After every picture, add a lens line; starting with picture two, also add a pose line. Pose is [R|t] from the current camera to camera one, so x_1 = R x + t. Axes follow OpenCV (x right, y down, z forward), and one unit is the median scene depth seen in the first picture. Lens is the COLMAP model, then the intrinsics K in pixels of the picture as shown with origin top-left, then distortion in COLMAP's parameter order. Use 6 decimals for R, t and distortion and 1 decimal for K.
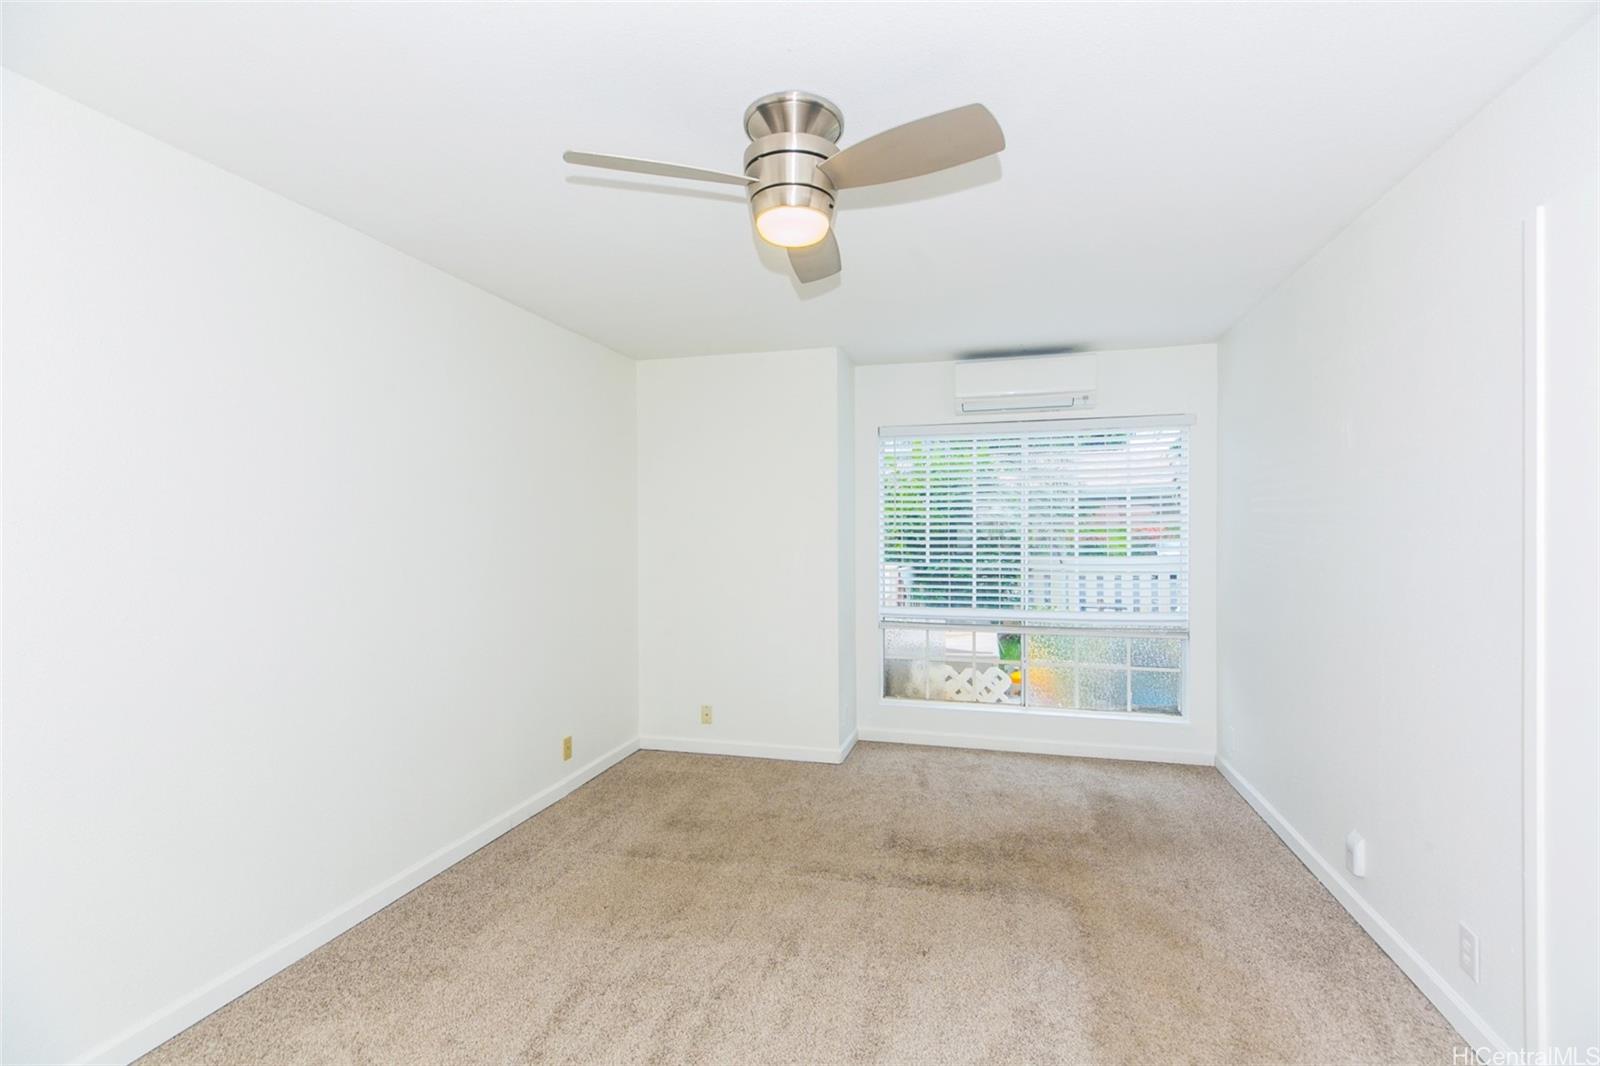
lens RADIAL K [[725.9, 0, 815.7], [0, 725.9, 535.4], [0, 0, 1]] dist [0.017194, -0.007458]
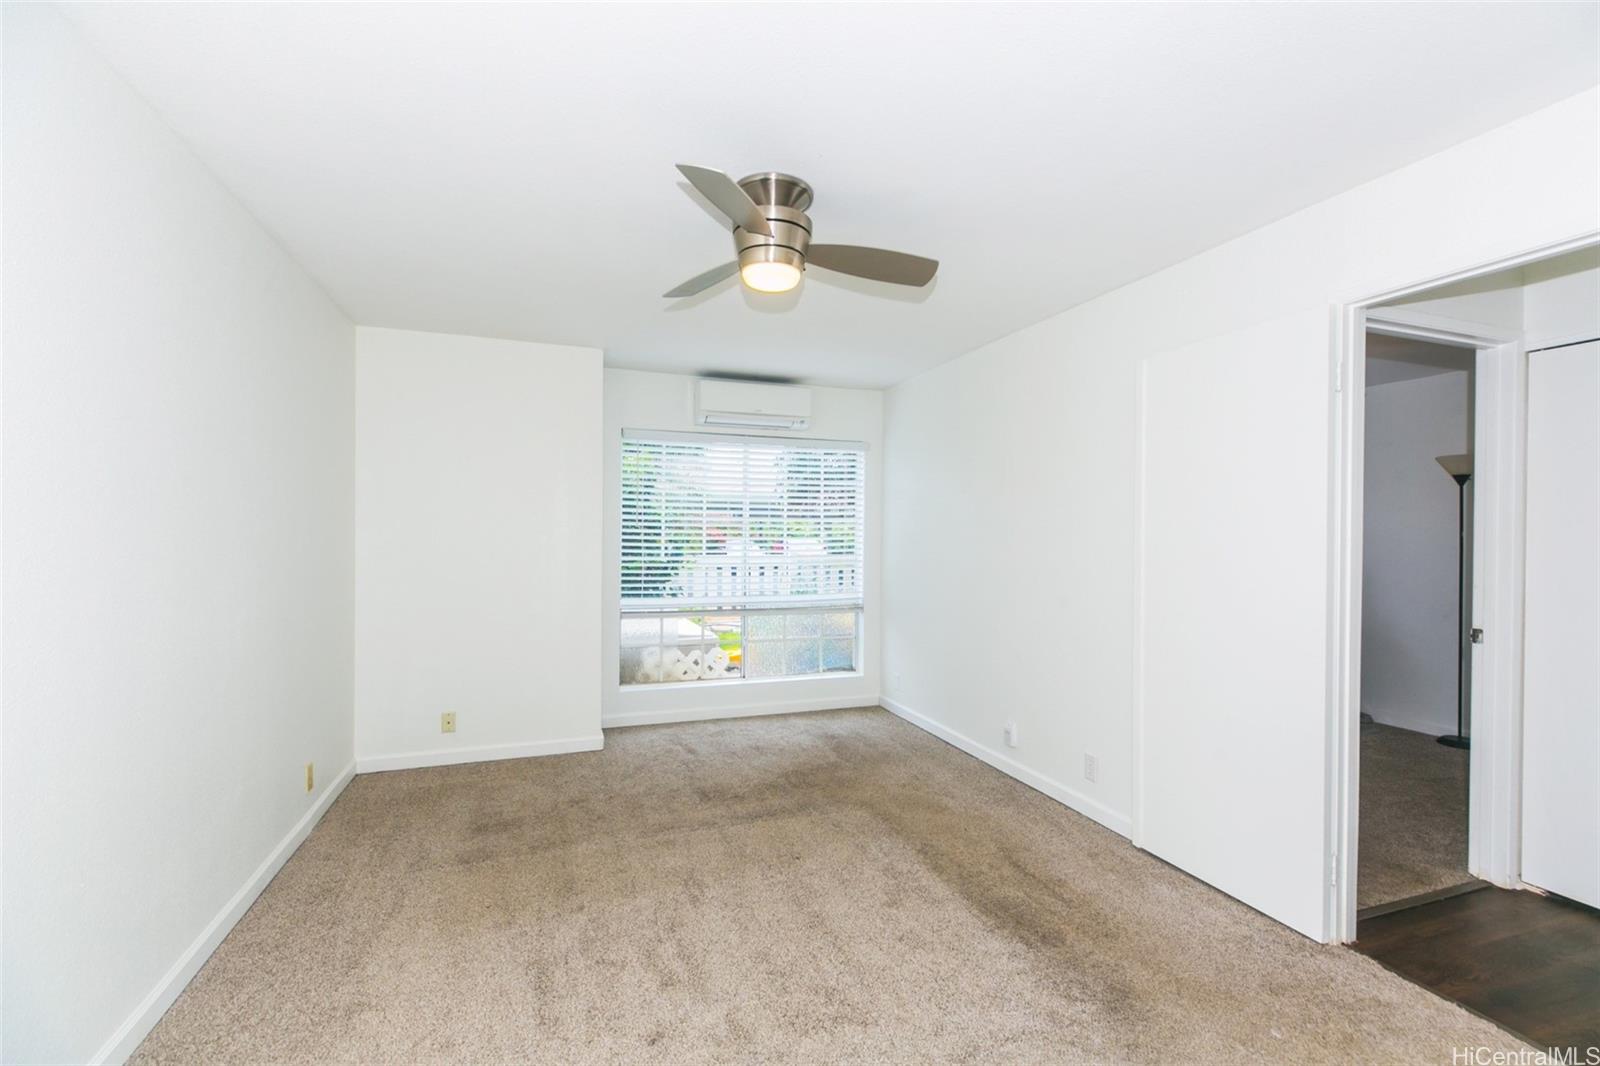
lens RADIAL K [[725.9, 0, 815.7], [0, 725.9, 535.4], [0, 0, 1]] dist [0.017194, -0.007458]
pose [[0.821399, 0.006485, 0.570317, -0.337660], [-0.004785, 0.999979, -0.004479, 0.011202], [-0.570334, 0.000950, 0.821412, -0.034555]]
